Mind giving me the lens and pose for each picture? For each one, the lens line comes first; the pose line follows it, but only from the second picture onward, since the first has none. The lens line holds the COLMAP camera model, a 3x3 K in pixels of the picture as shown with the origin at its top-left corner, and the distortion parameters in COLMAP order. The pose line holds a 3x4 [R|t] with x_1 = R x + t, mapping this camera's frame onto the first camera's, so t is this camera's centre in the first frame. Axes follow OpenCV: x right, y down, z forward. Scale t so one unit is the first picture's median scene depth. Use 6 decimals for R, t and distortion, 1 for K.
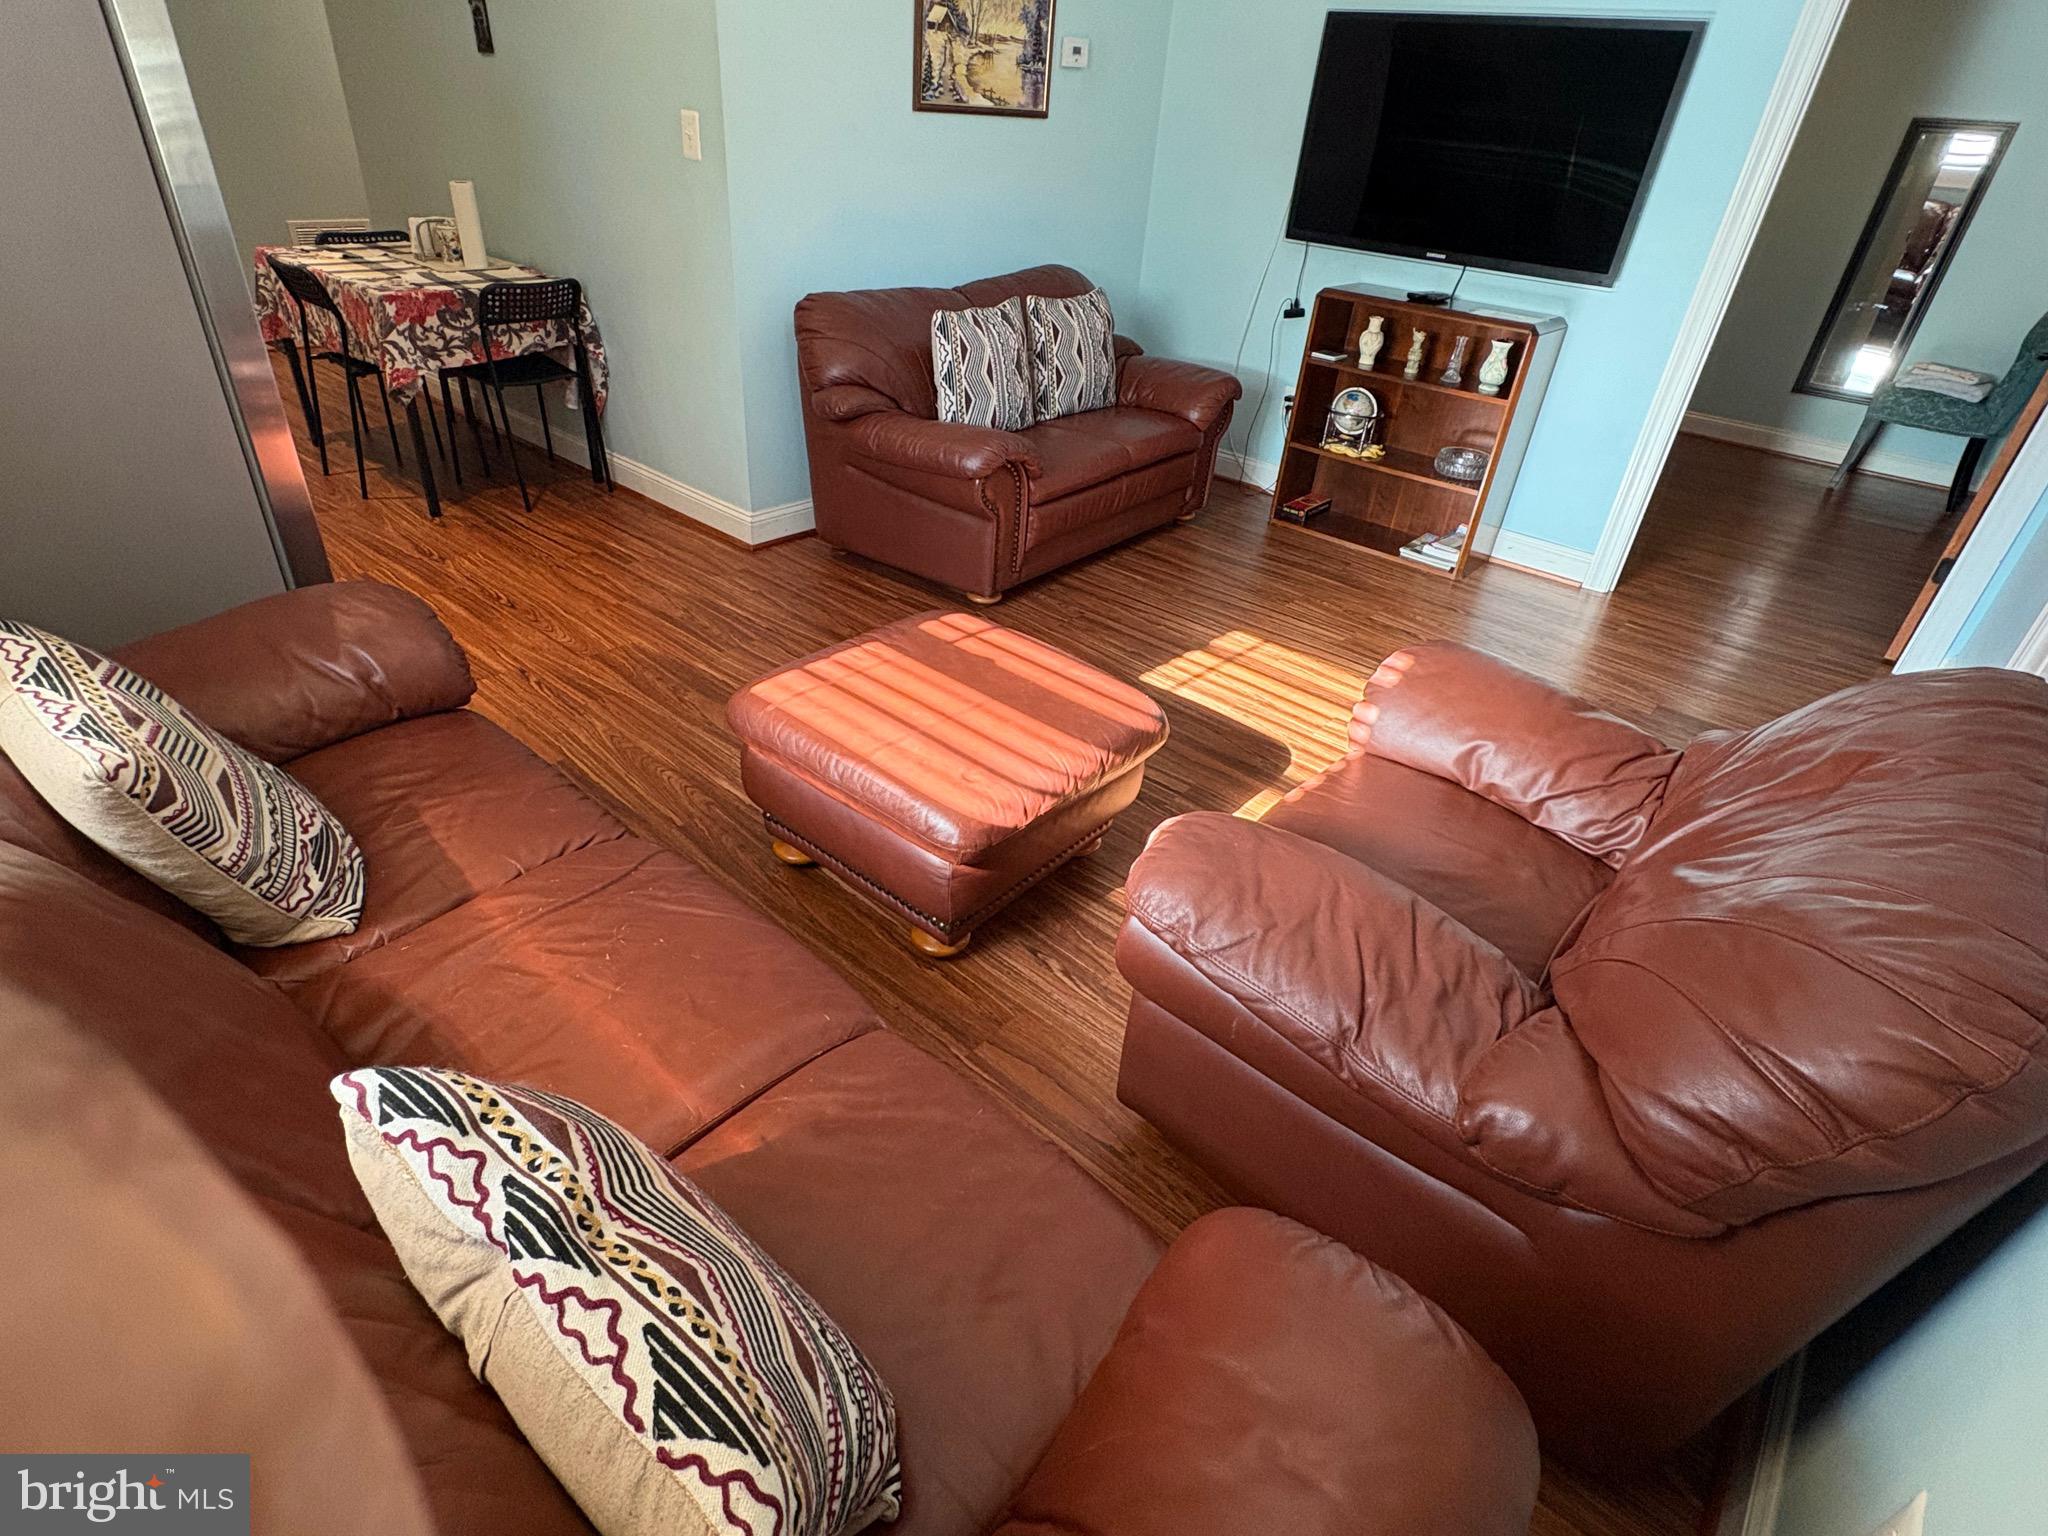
lens RADIAL K [[1048.5, 0, 1024.0], [0, 1048.5, 768.0], [0, 0, 1]] dist [0.001755, 0.000174]
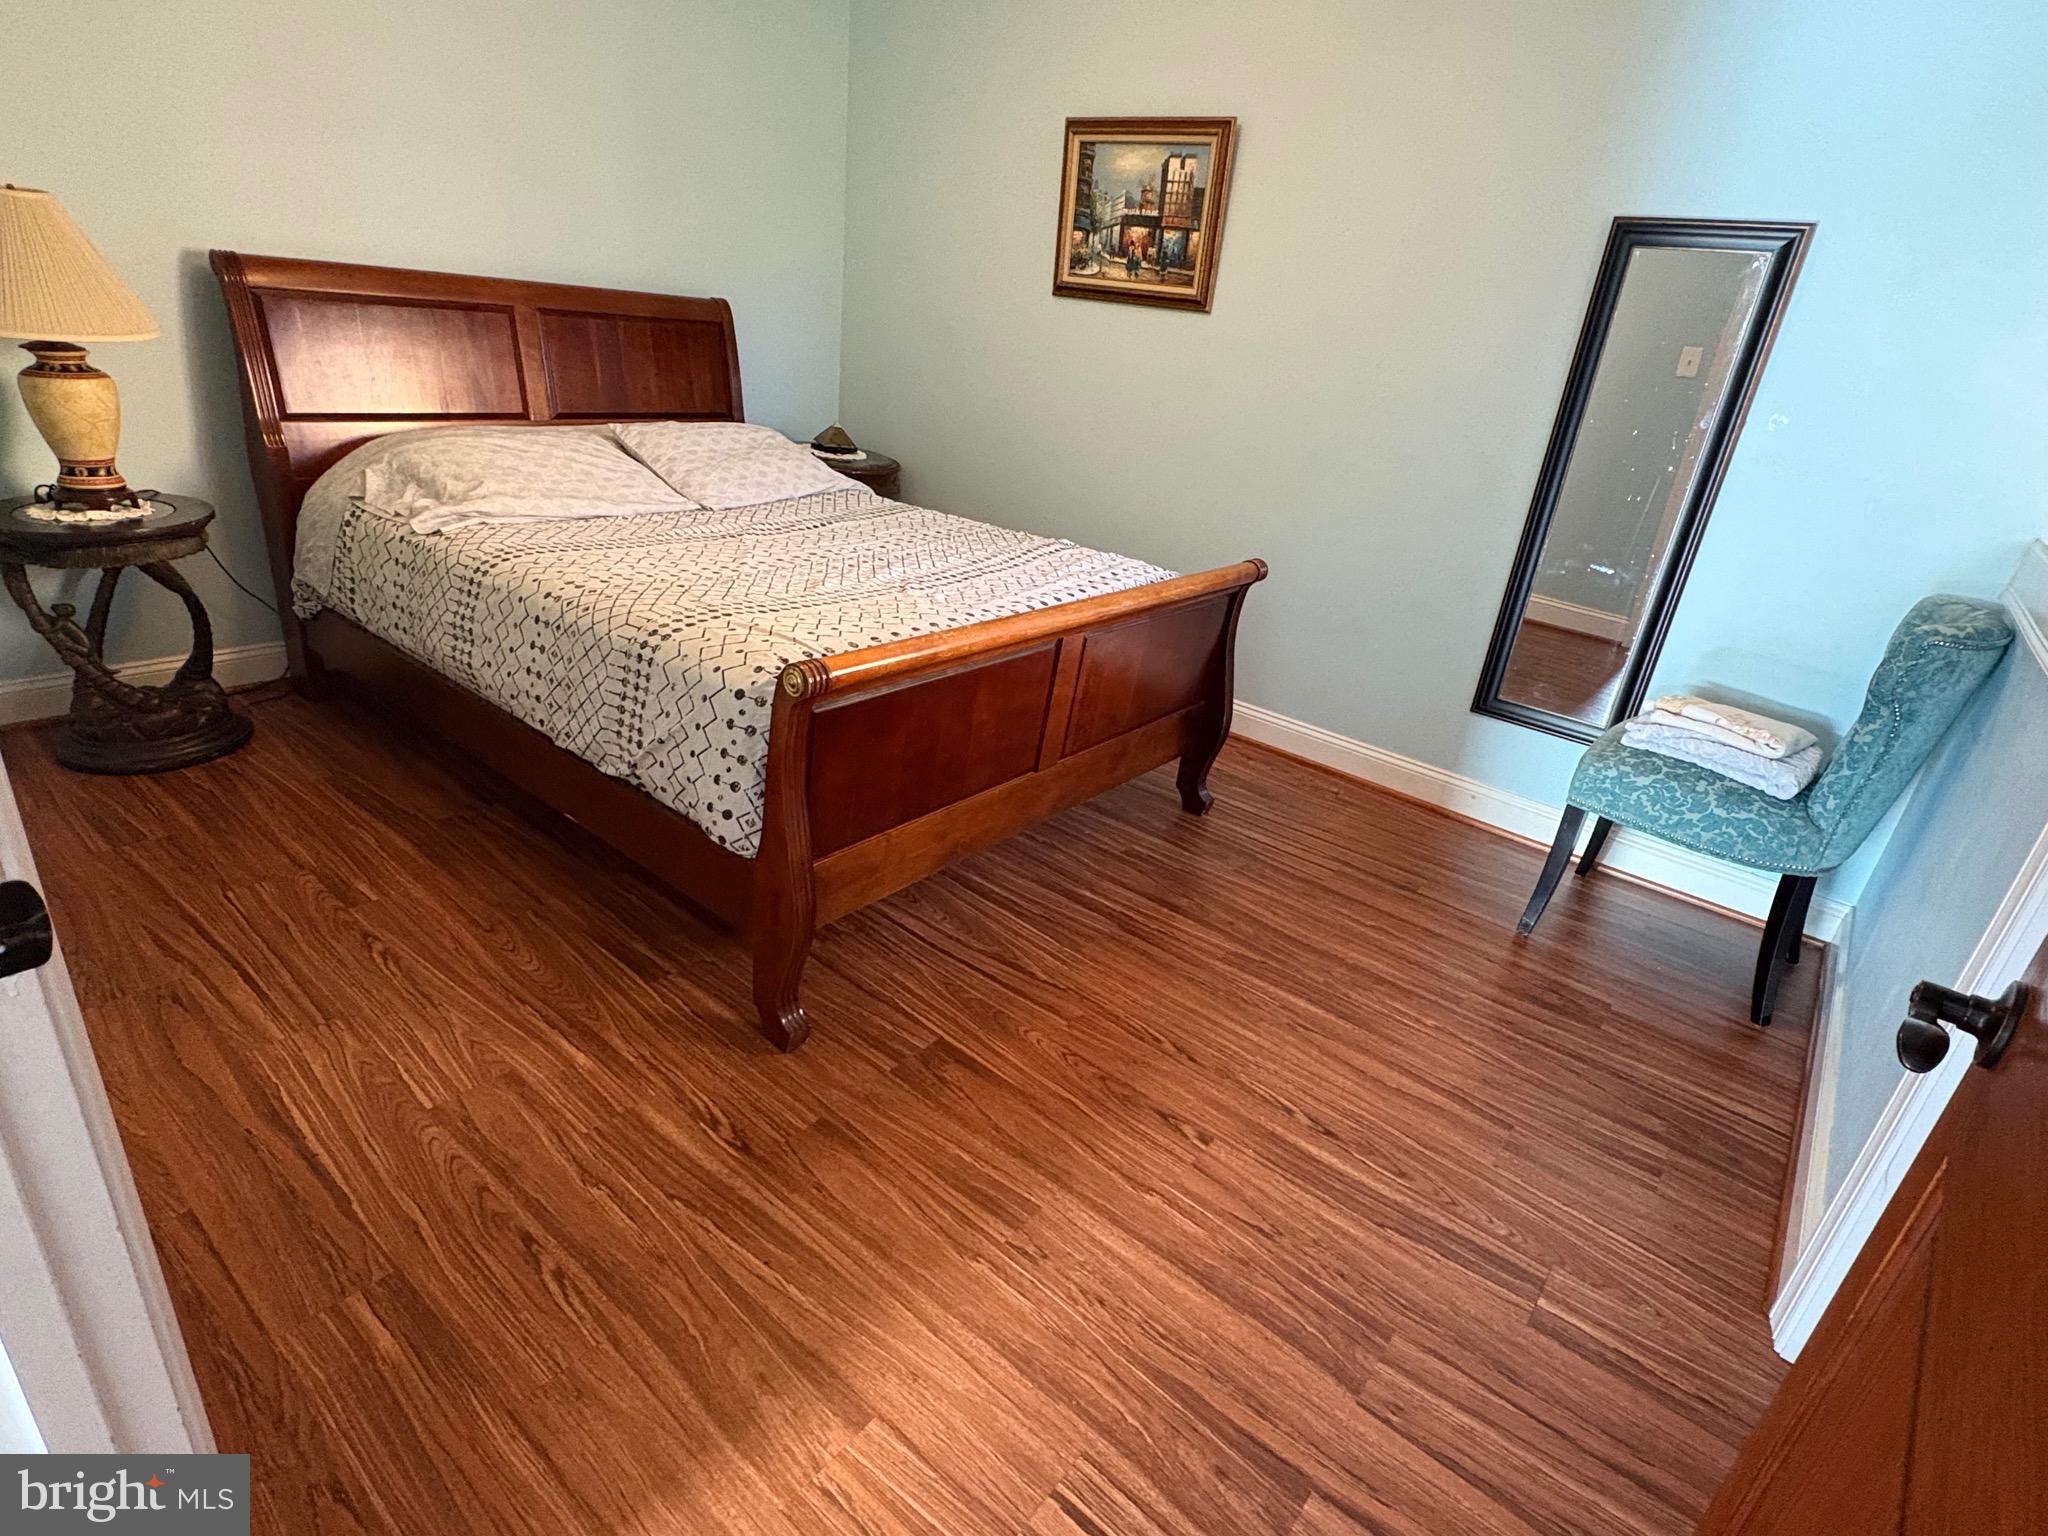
lens RADIAL K [[1048.5, 0, 1024.0], [0, 1048.5, 768.0], [0, 0, 1]] dist [0.001755, 0.000174]
pose [[0.998960, 0.019703, 0.041128, 0.542144], [-0.013594, 0.989505, -0.143859, -0.279387], [-0.043531, 0.143150, 0.988743, 0.550275]]
